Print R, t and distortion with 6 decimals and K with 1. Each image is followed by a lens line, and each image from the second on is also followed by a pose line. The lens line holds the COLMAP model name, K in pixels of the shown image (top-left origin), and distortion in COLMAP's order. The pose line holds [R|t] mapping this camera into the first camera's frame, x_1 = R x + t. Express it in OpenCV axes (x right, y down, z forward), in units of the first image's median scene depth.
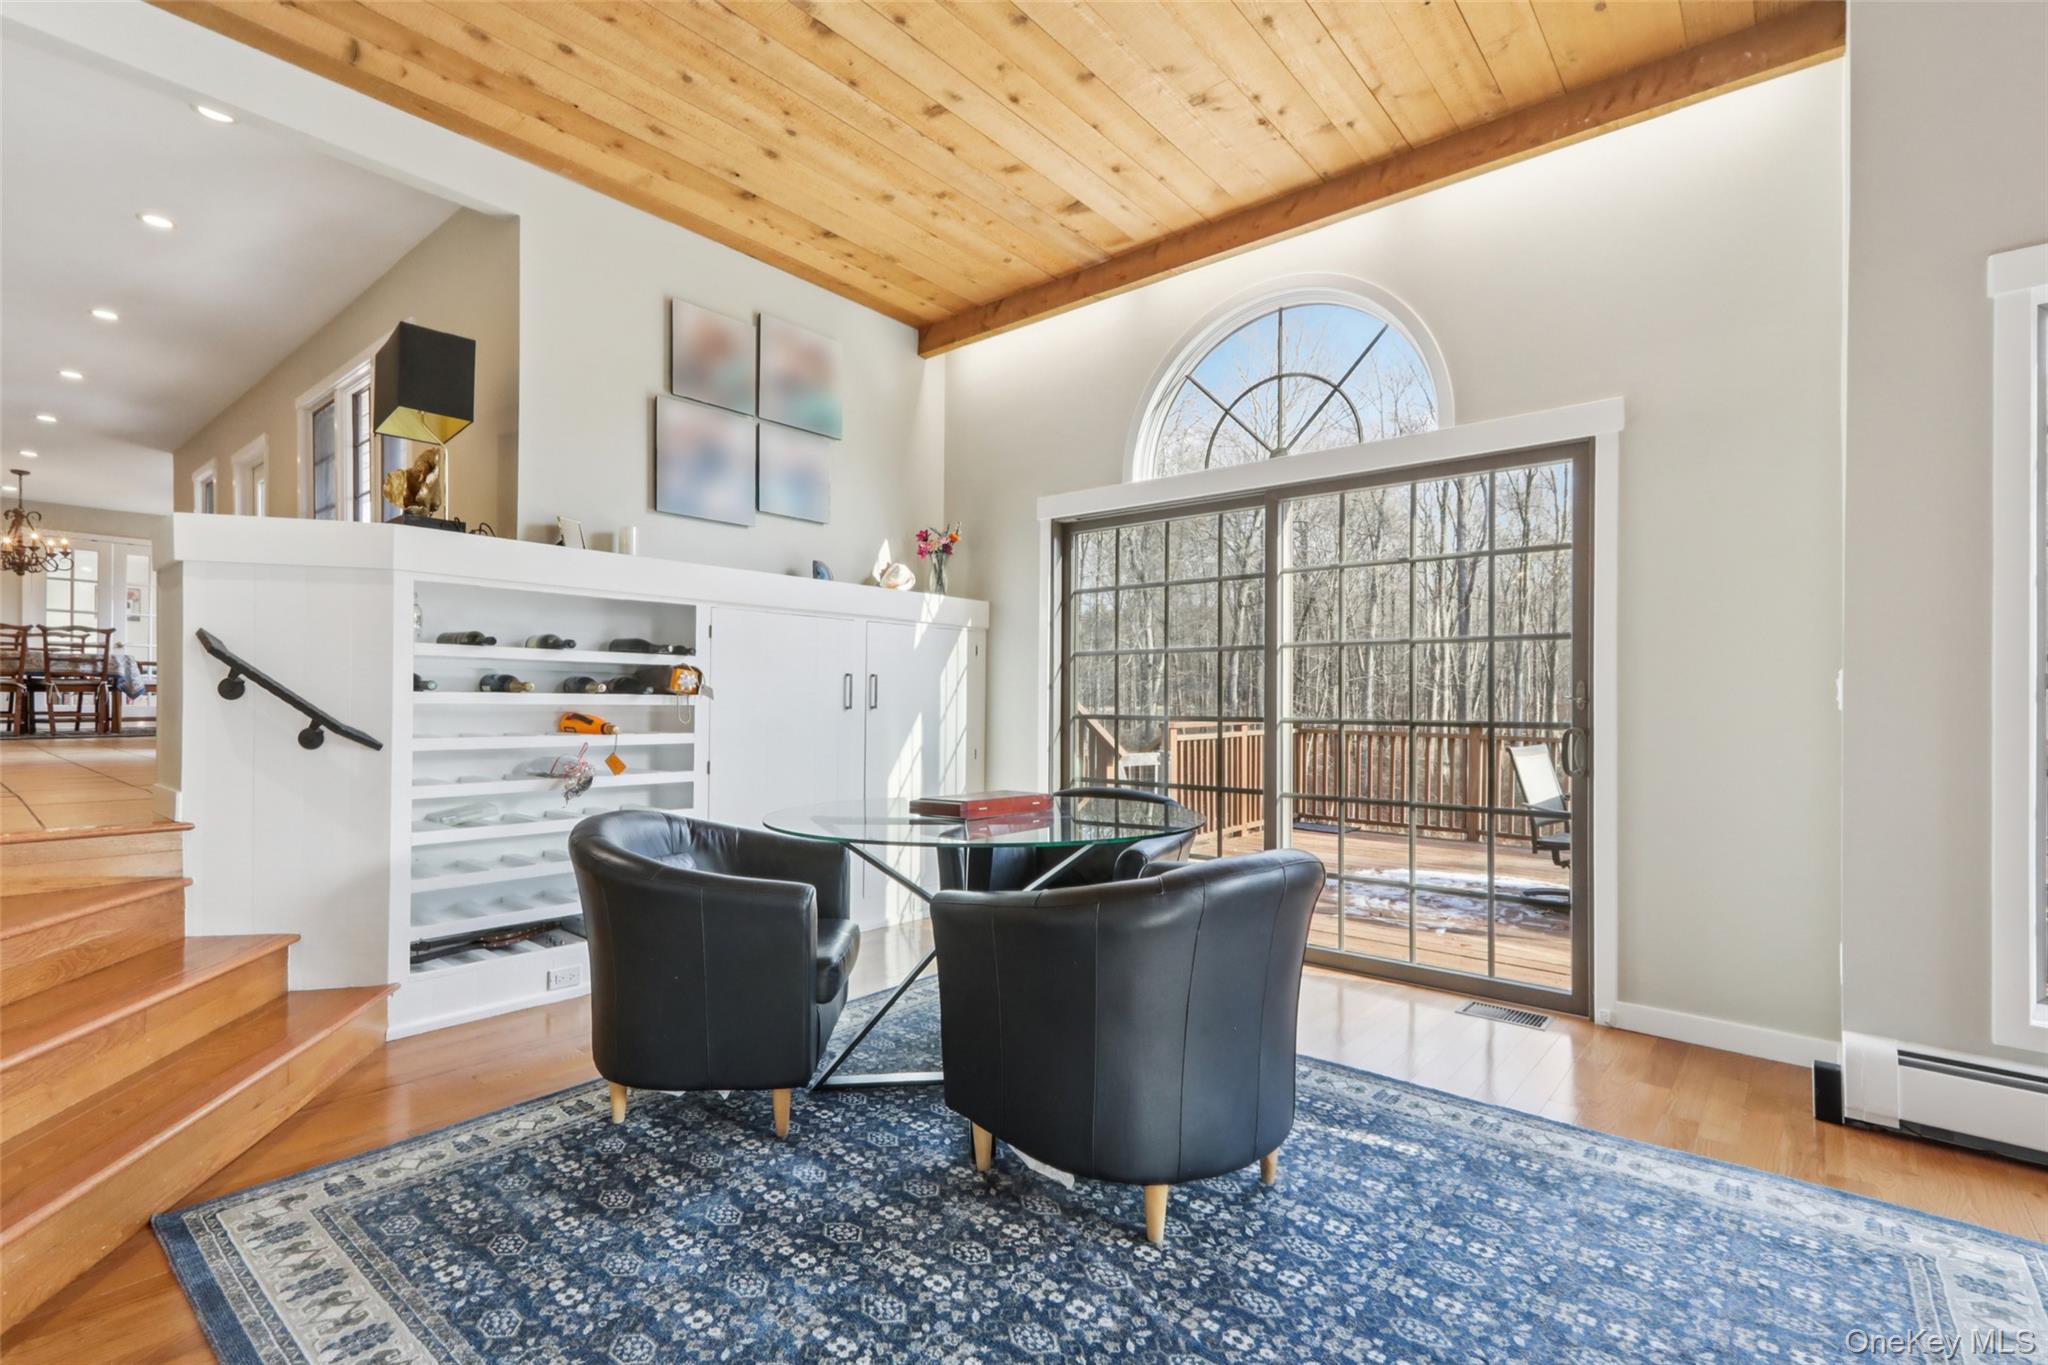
lens RADIAL K [[943.5, 0, 1031.5], [0, 943.5, 718.7], [0, 0, 1]] dist [0.000369, -0.000136]
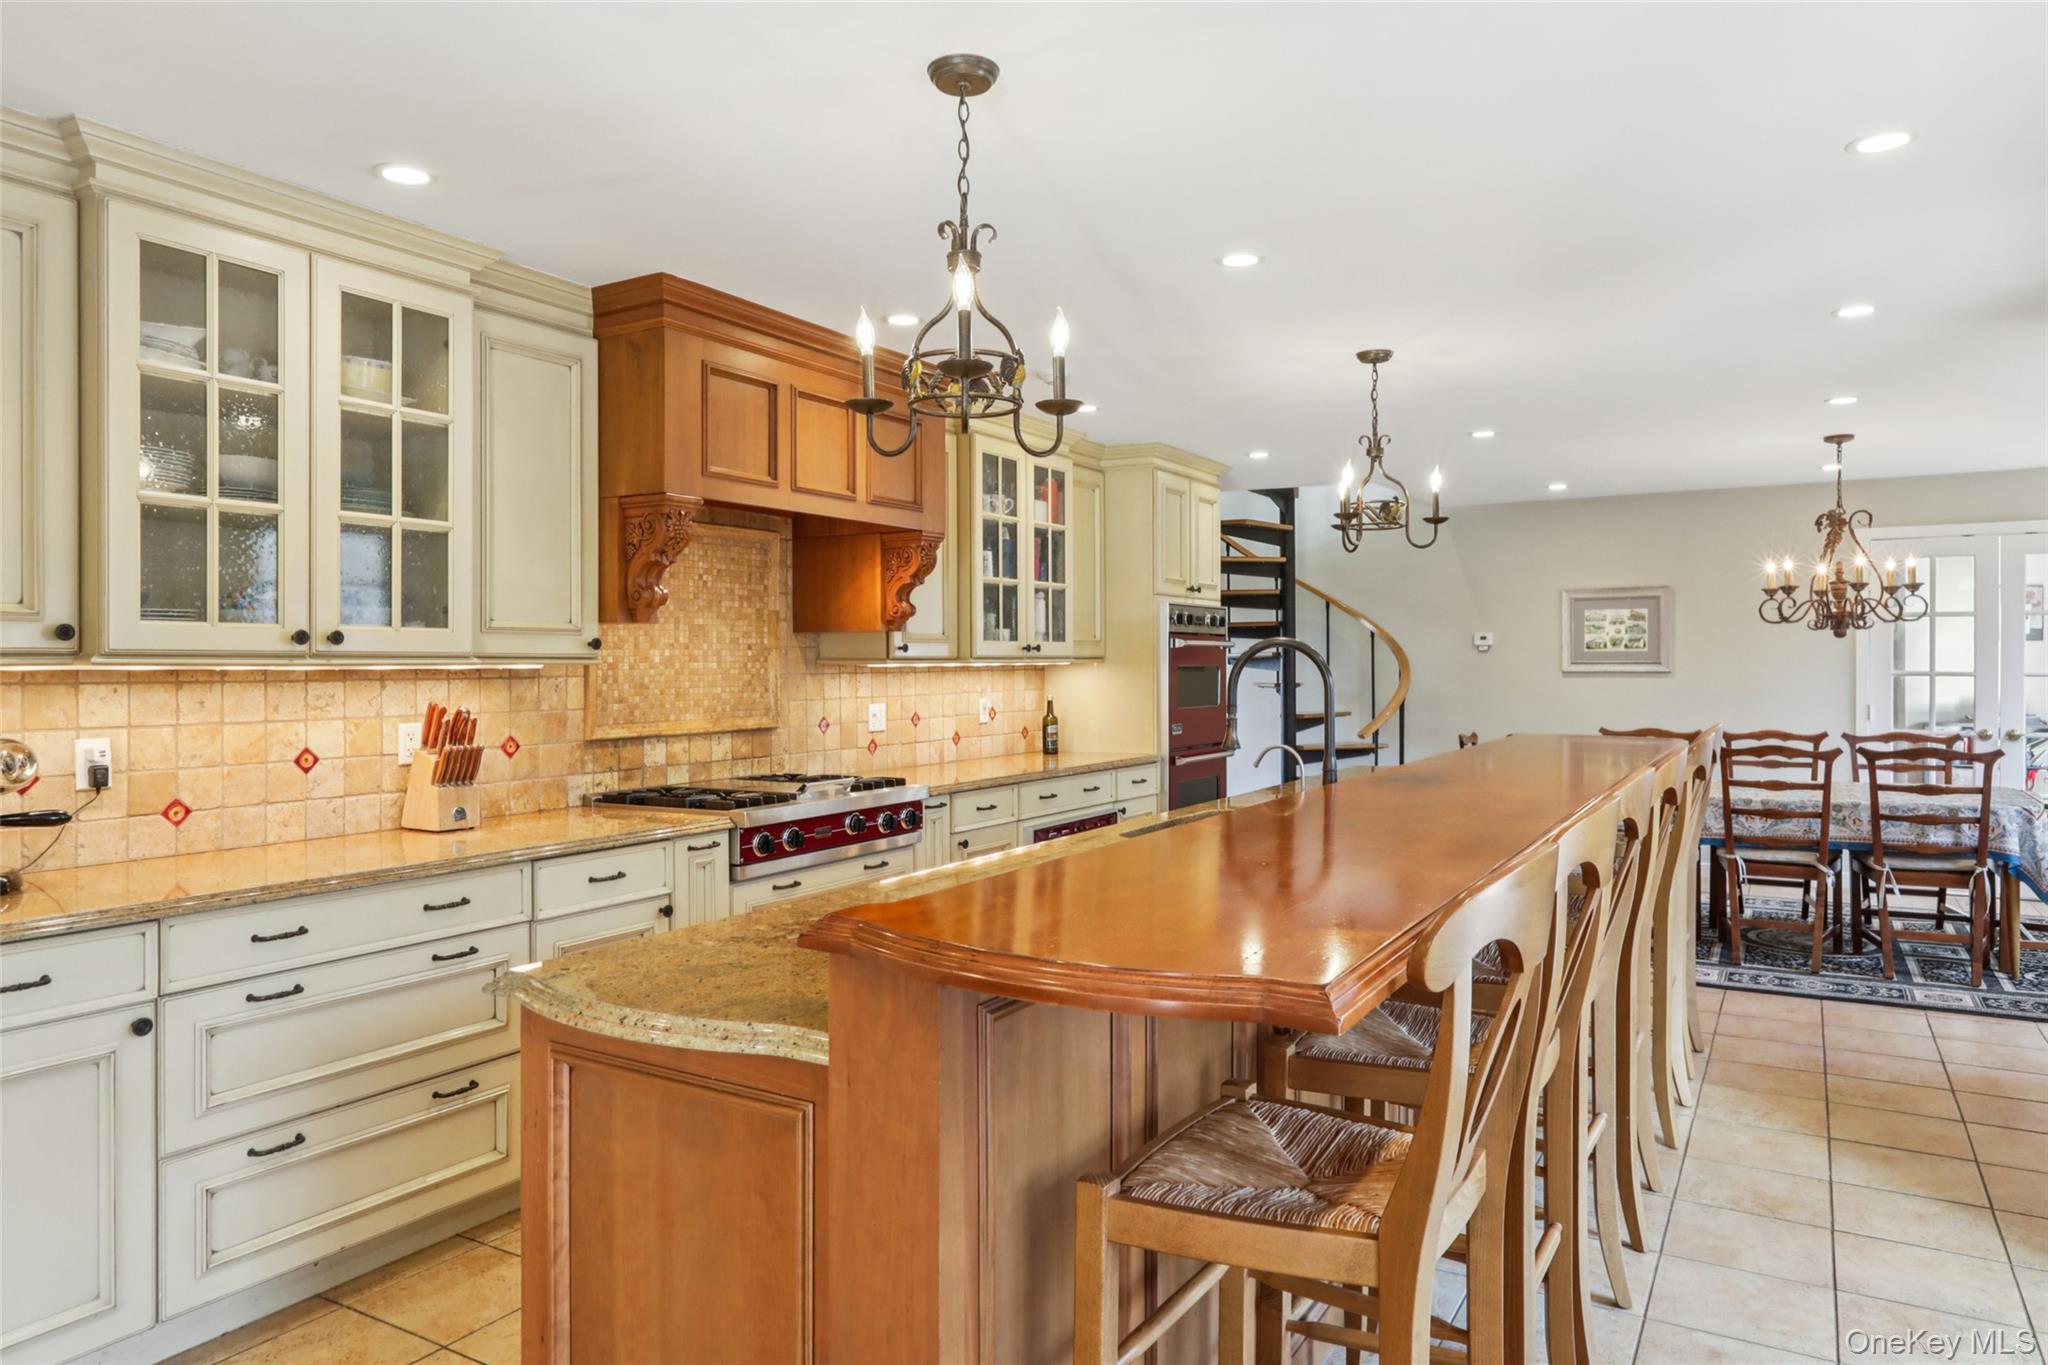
lens RADIAL K [[1305.4, 0, 1027.8], [0, 1305.4, 665.0], [0, 0, 1]] dist [-0.026234, 0.005255]
pose [[0.155737, -0.008122, -0.987765, -0.355241], [-0.008123, 0.999922, -0.009503, -0.101025], [0.987765, 0.009503, 0.155659, 0.361936]]
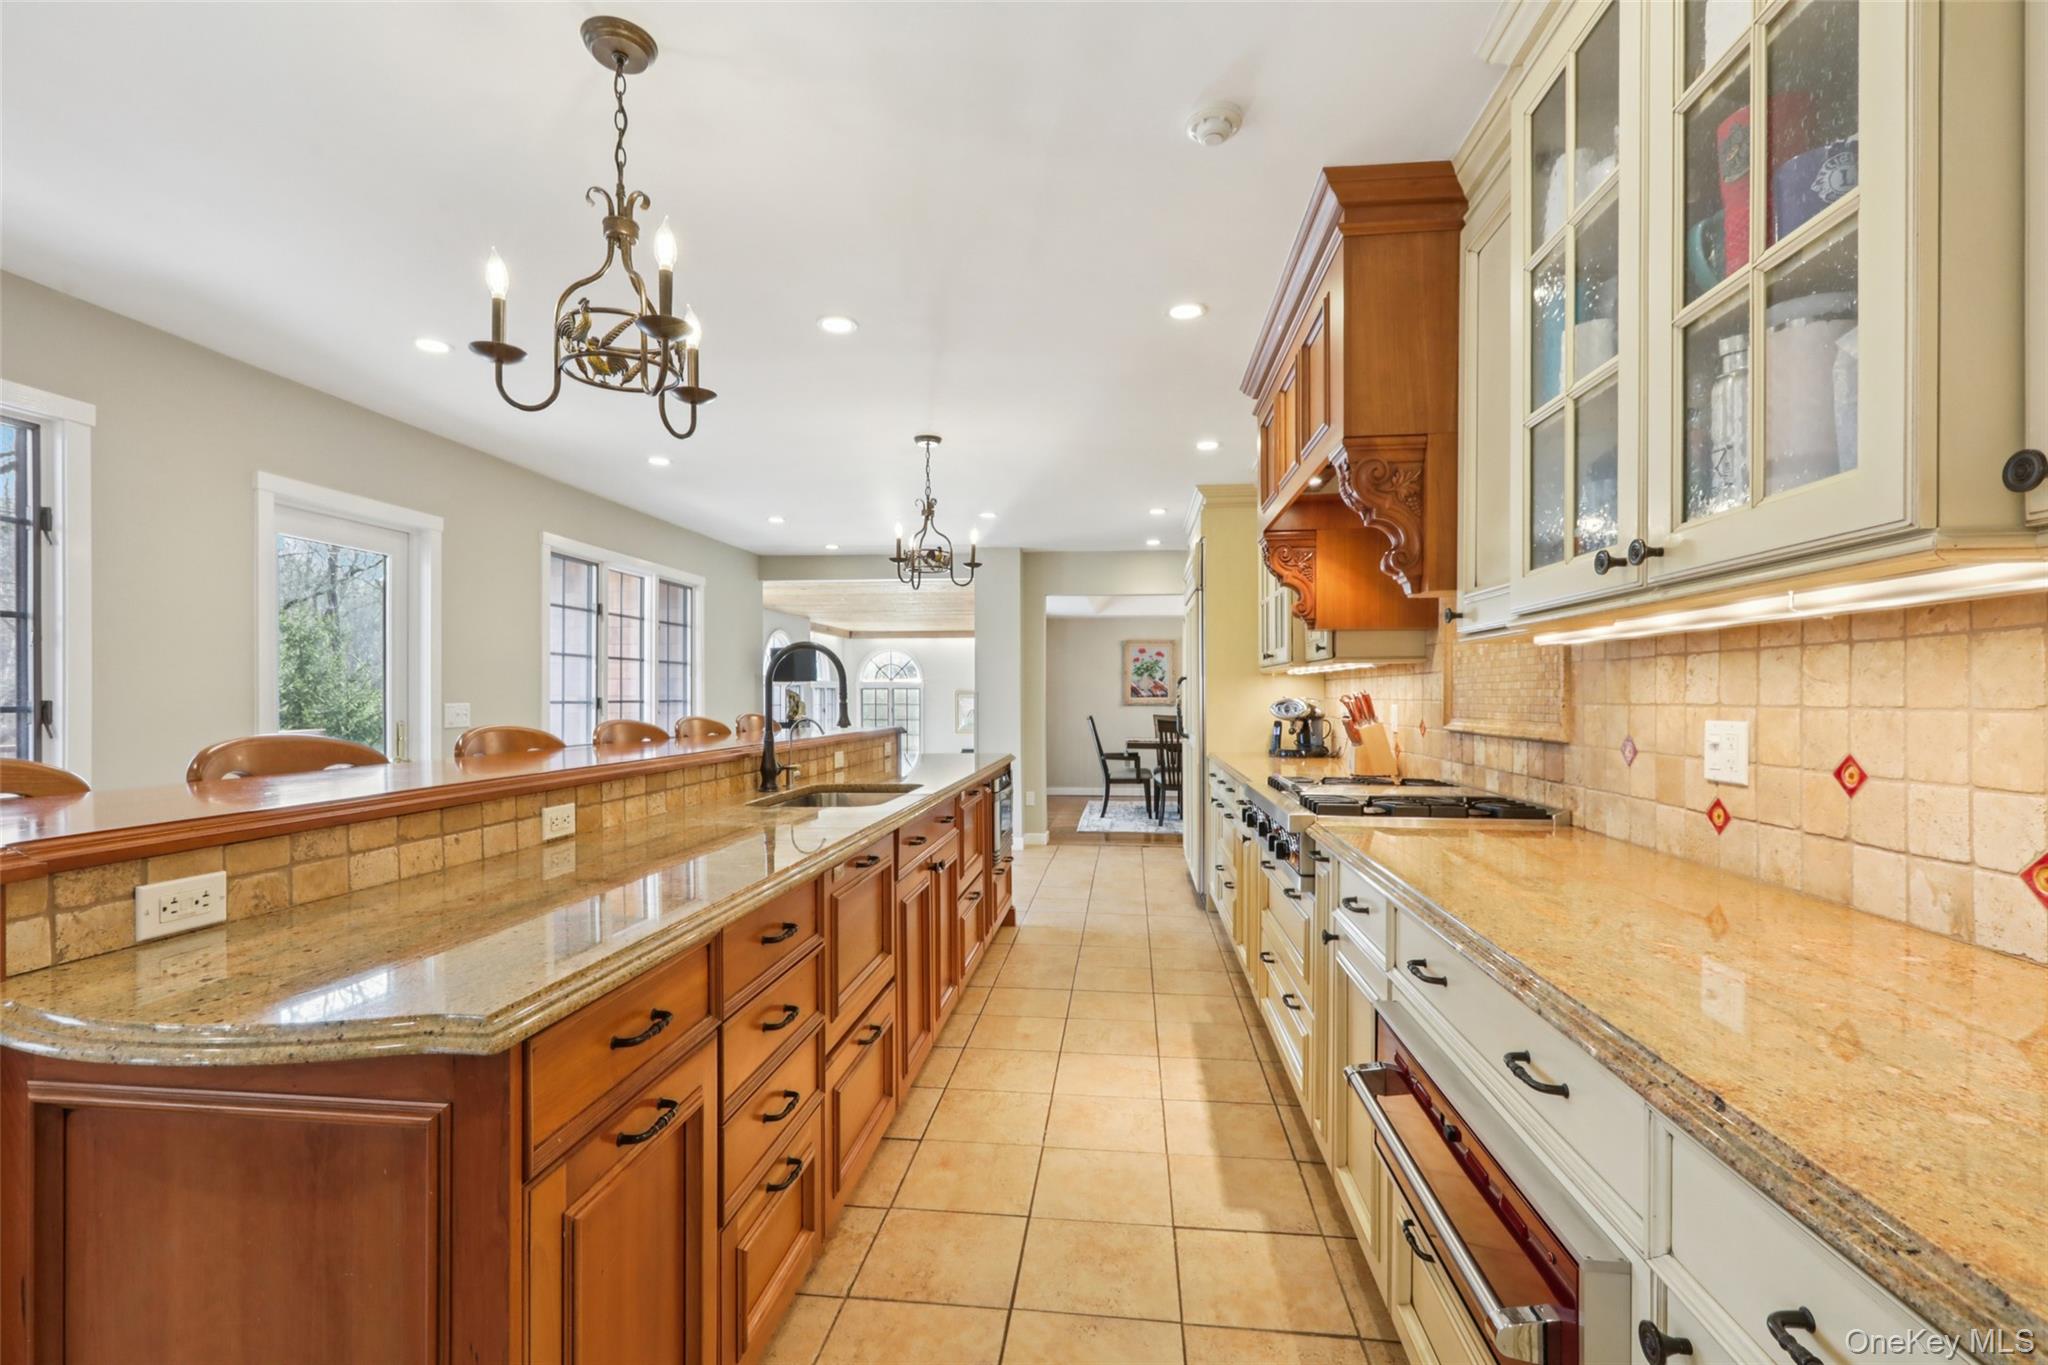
lens RADIAL K [[912.1, 0, 1020.9], [0, 912.1, 691.3], [0, 0, 1]] dist [0.001392, 0.000794]
pose [[-0.546815, -0.008320, 0.837212, -0.909504], [0.003186, 0.999923, 0.012018, -0.097735], [-0.837247, 0.009238, -0.546747, 0.562567]]
